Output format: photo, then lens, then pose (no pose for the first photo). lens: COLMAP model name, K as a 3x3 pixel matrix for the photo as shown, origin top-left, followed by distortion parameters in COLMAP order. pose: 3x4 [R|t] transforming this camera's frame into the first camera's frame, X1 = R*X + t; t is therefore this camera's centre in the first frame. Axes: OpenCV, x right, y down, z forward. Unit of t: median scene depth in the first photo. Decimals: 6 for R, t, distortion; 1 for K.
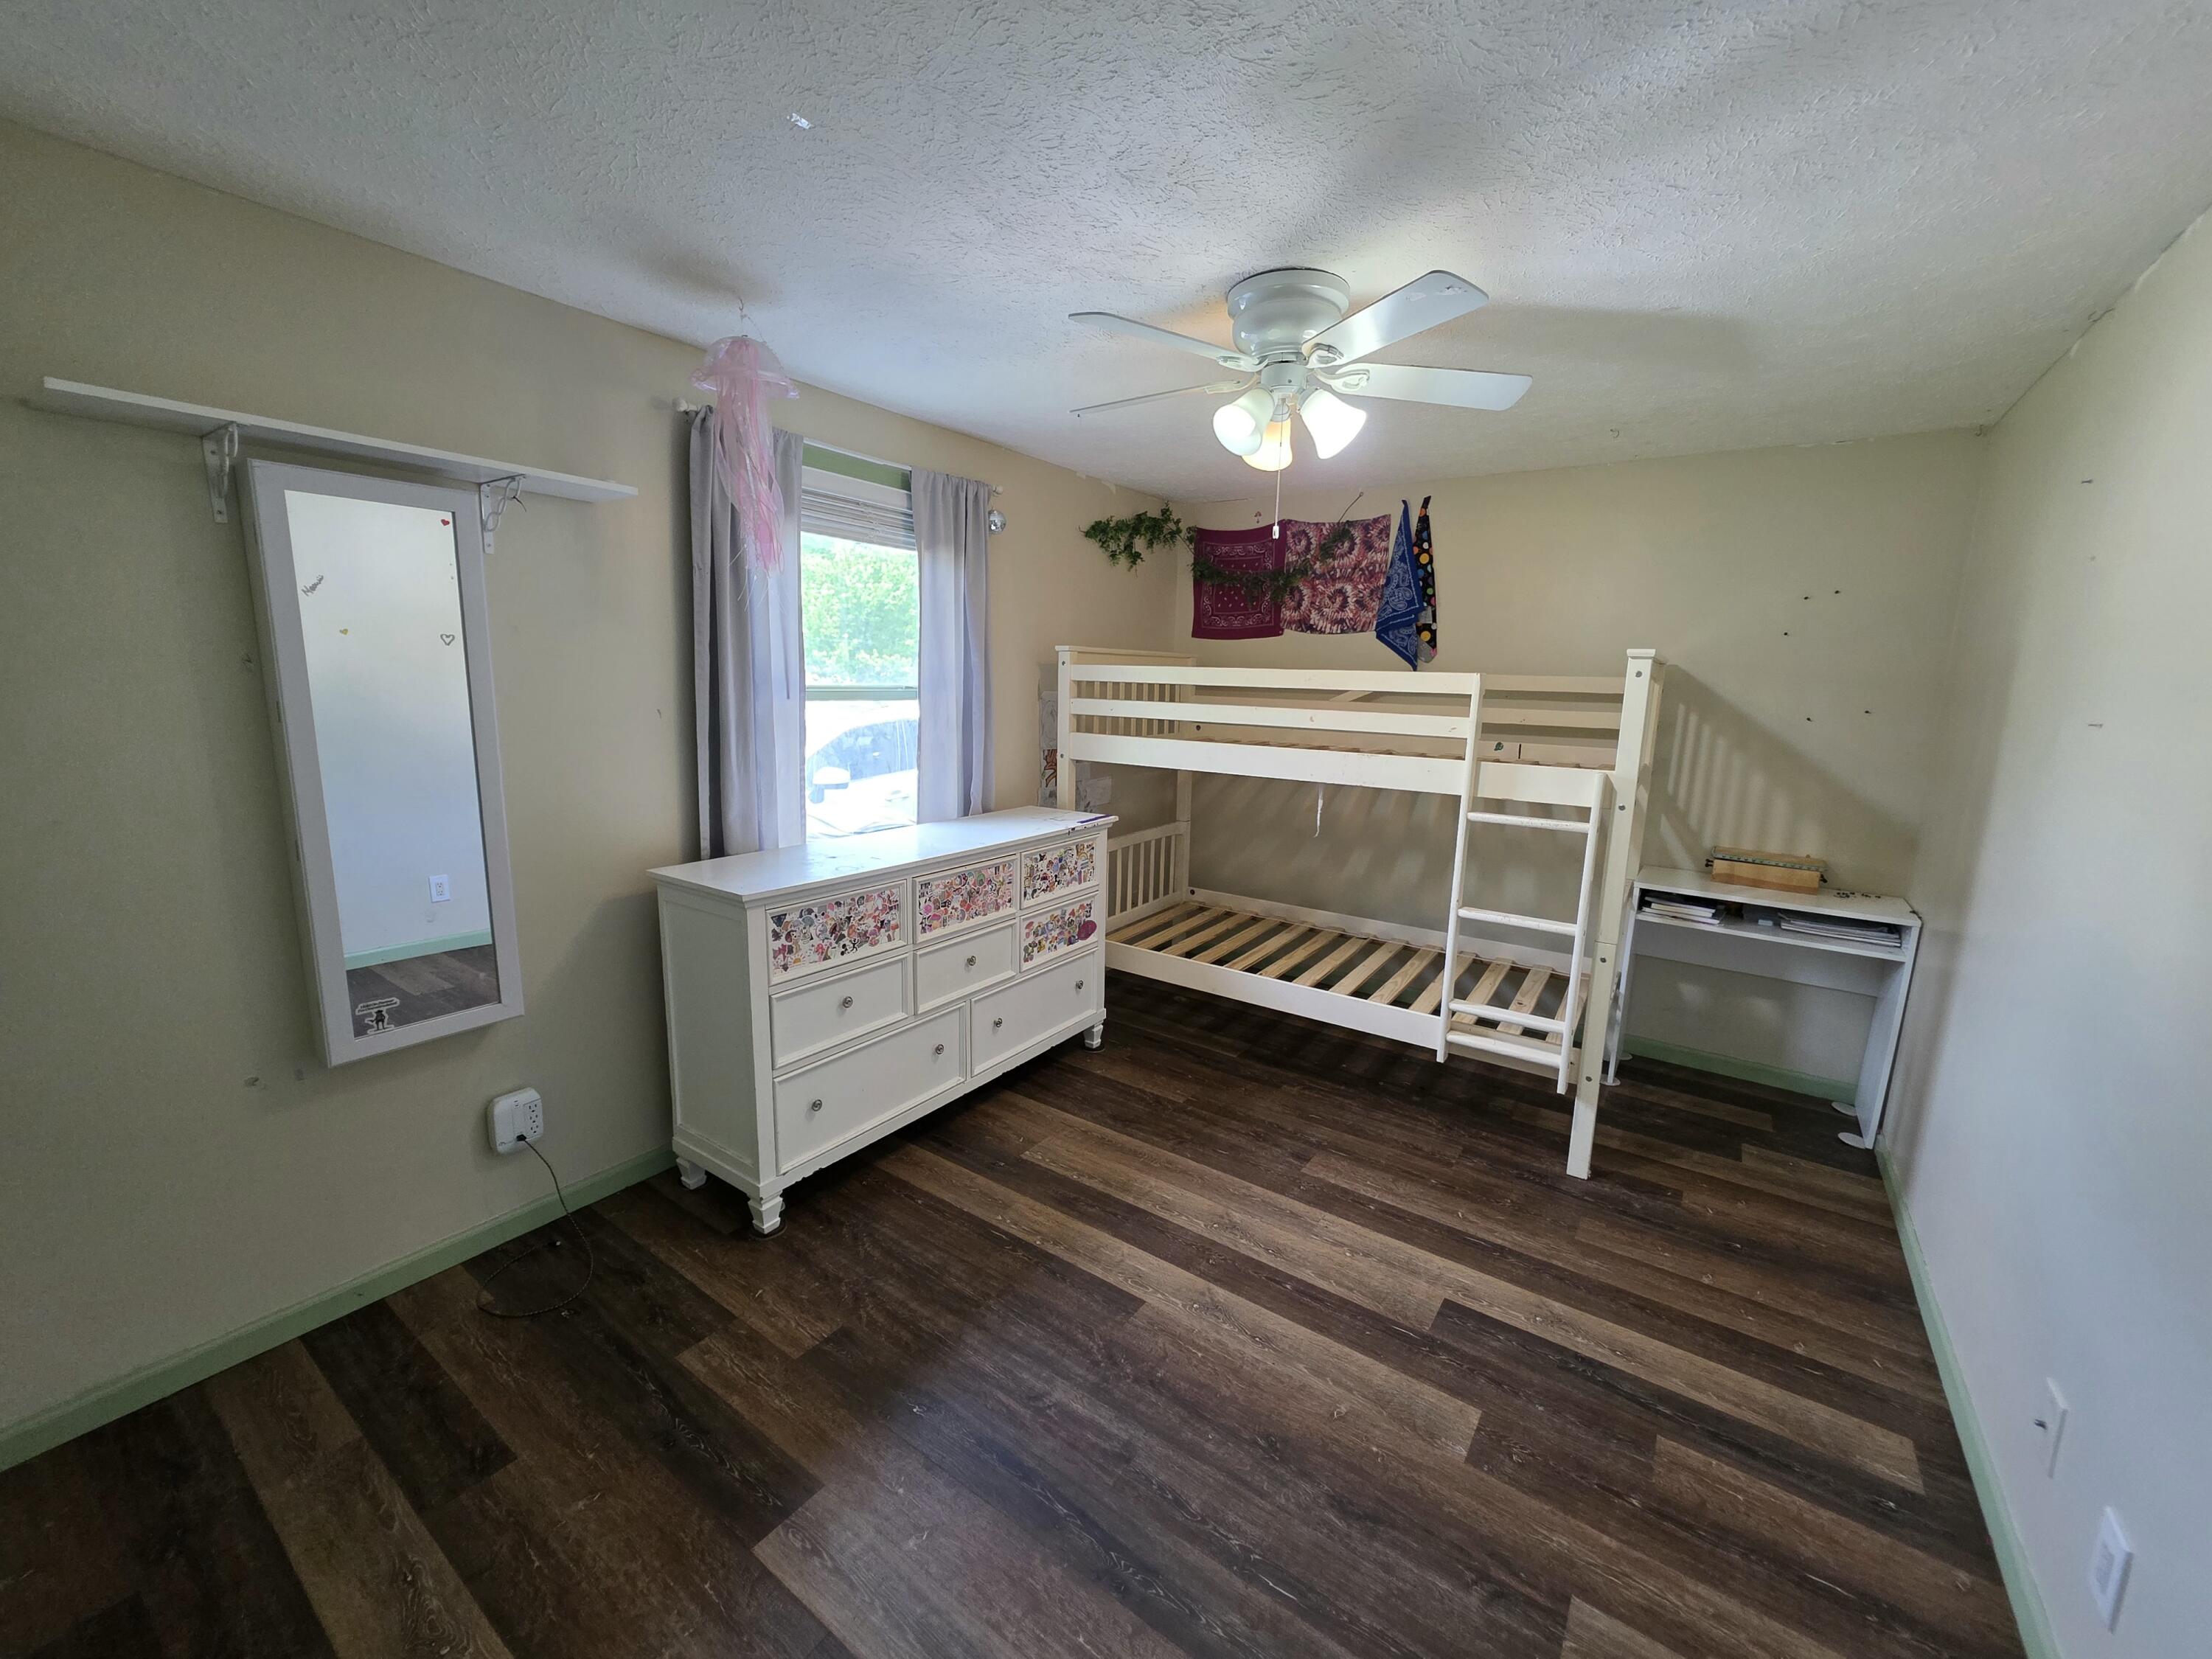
lens RADIAL K [[882.8, 0, 1106.3], [0, 882.8, 827.2], [0, 0, 1]] dist [0.003205, 0.000661]
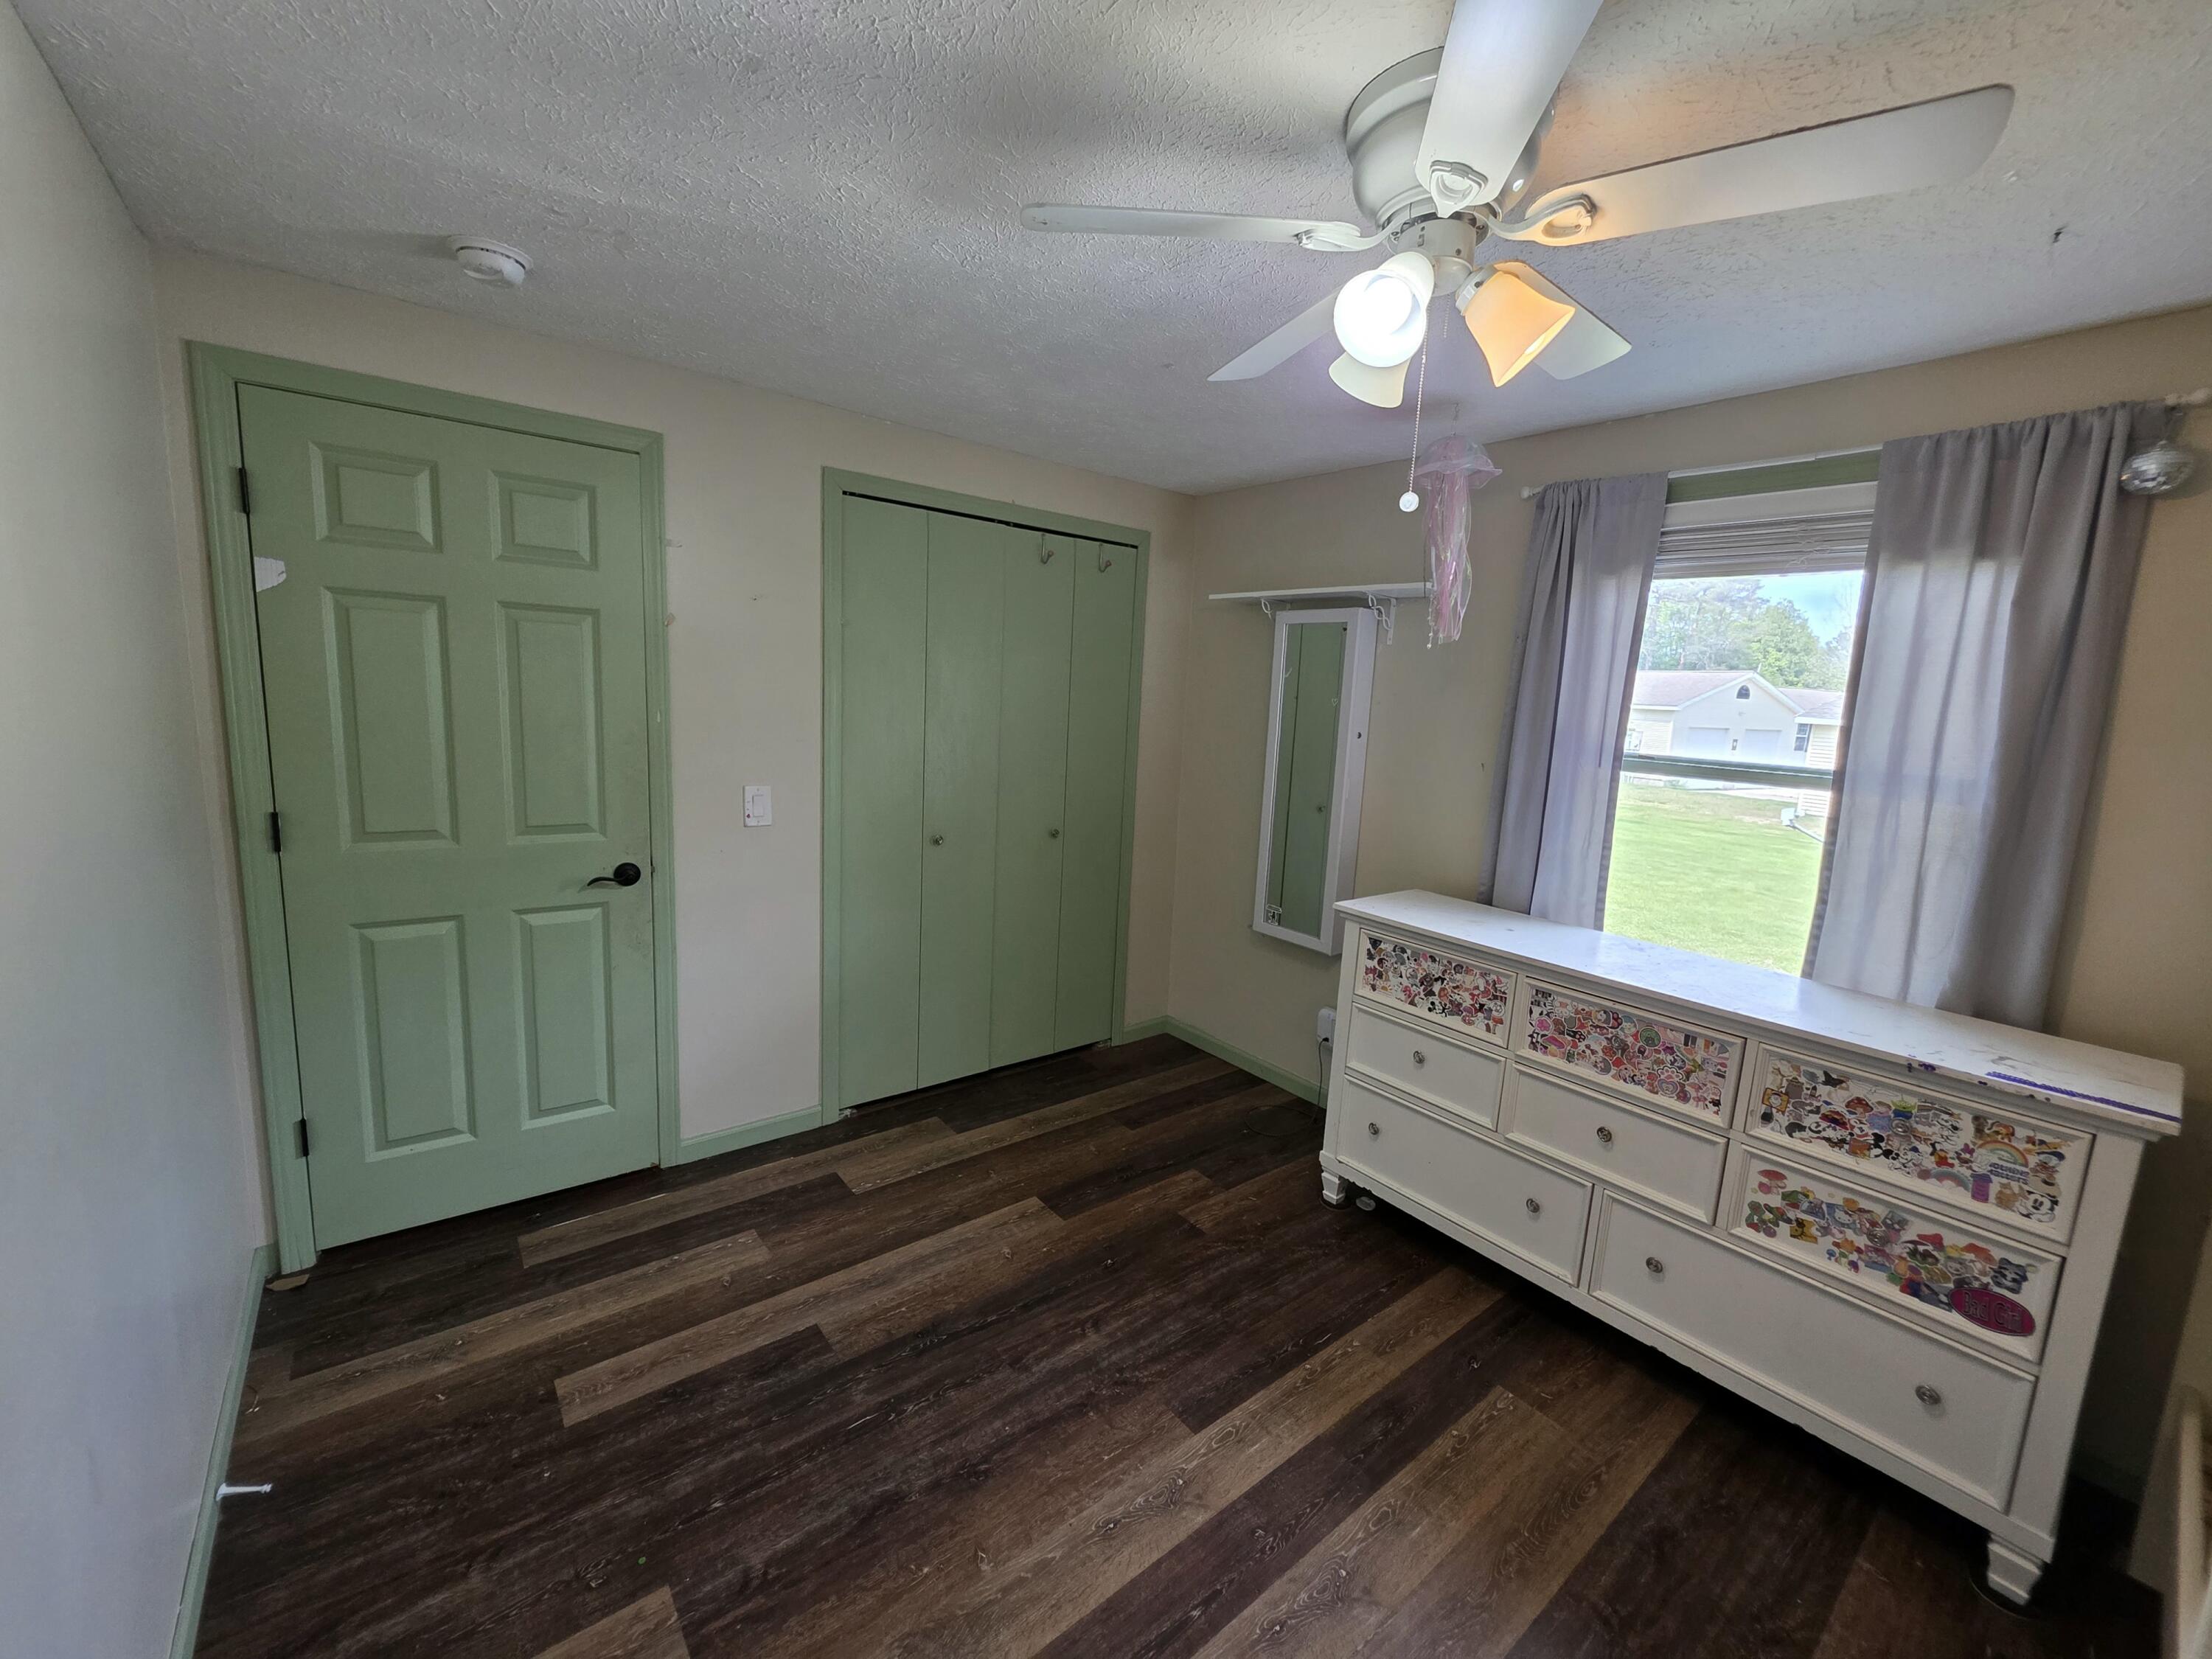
lens RADIAL K [[878.5, 0, 1111.4], [0, 878.5, 825.3], [0, 0, 1]] dist [0.000104, -0.000142]
pose [[-0.267798, 0.110176, -0.957155, 0.657889], [-0.223967, 0.959108, 0.173064, -0.134059], [0.937082, 0.260718, -0.232171, 0.768255]]
